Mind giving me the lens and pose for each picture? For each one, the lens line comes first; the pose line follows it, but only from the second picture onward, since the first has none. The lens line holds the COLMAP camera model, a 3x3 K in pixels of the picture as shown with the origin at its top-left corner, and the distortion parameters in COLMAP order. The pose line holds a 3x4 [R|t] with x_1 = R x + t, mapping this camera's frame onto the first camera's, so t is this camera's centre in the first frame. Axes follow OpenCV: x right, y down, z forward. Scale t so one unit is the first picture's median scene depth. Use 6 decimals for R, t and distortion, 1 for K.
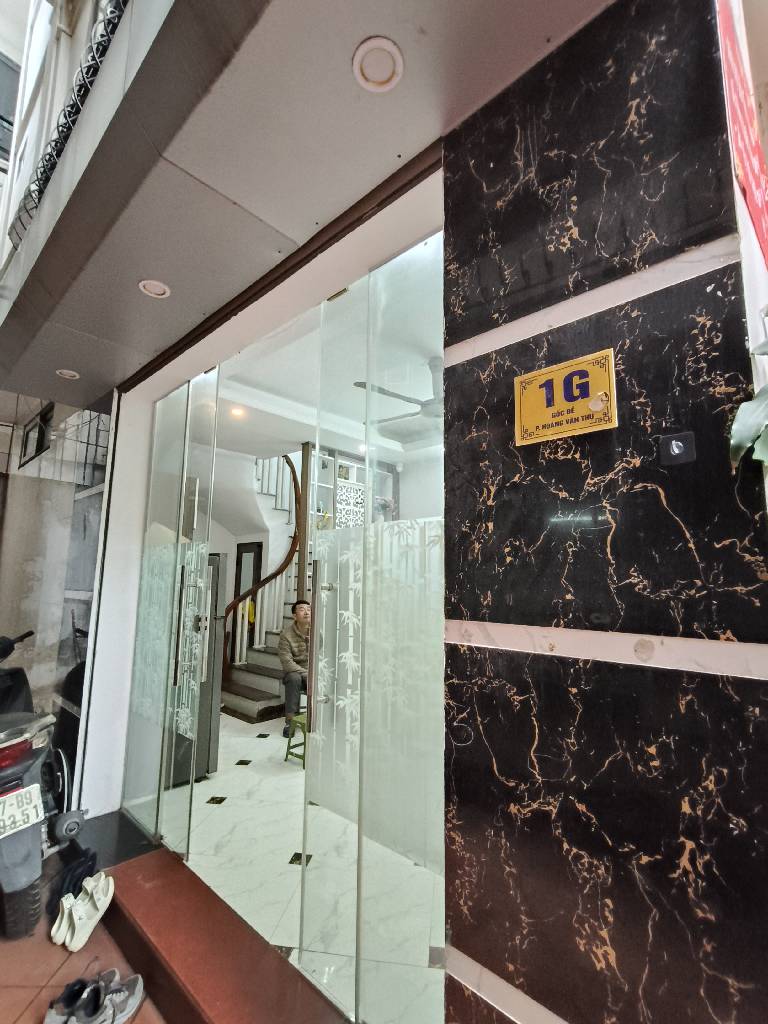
lens RADIAL K [[479.9, 0, 383.0], [0, 479.9, 510.2], [0, 0, 1]] dist [0.003629, 0.000600]
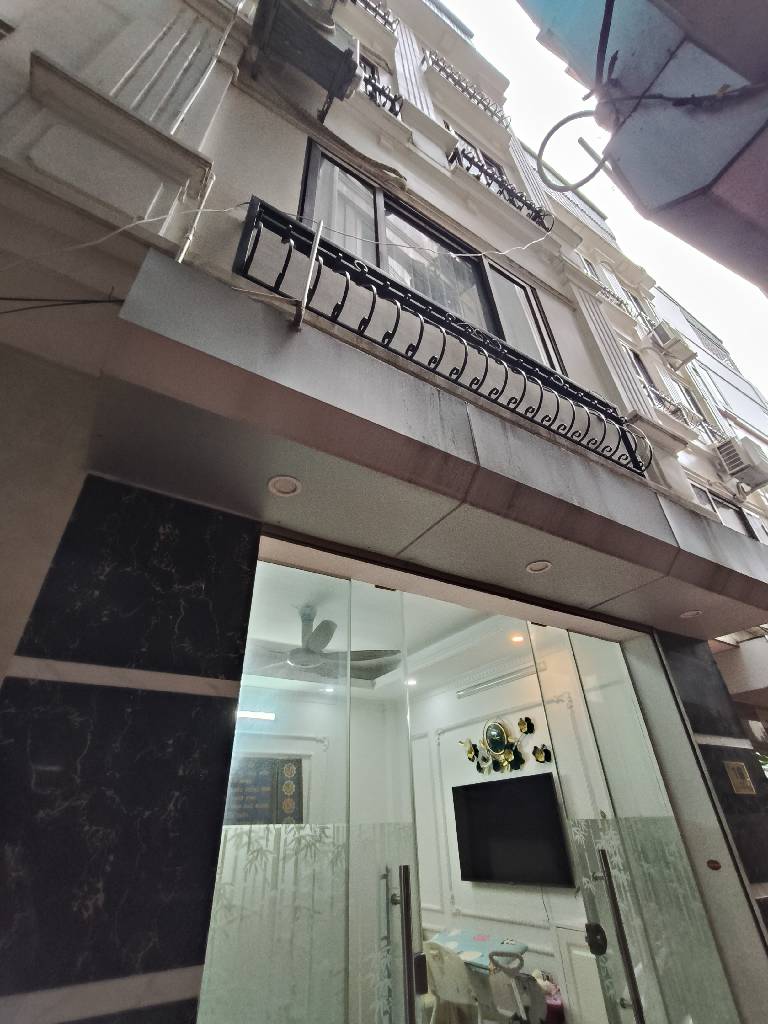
lens RADIAL K [[479.9, 0, 382.3], [0, 479.9, 510.1], [0, 0, 1]] dist [0.003629, 0.000600]
pose [[0.235963, 0.529166, 0.815049, -0.996249], [-0.109596, 0.847873, -0.518748, 0.547411], [-0.965562, 0.033079, 0.258061, -0.183047]]
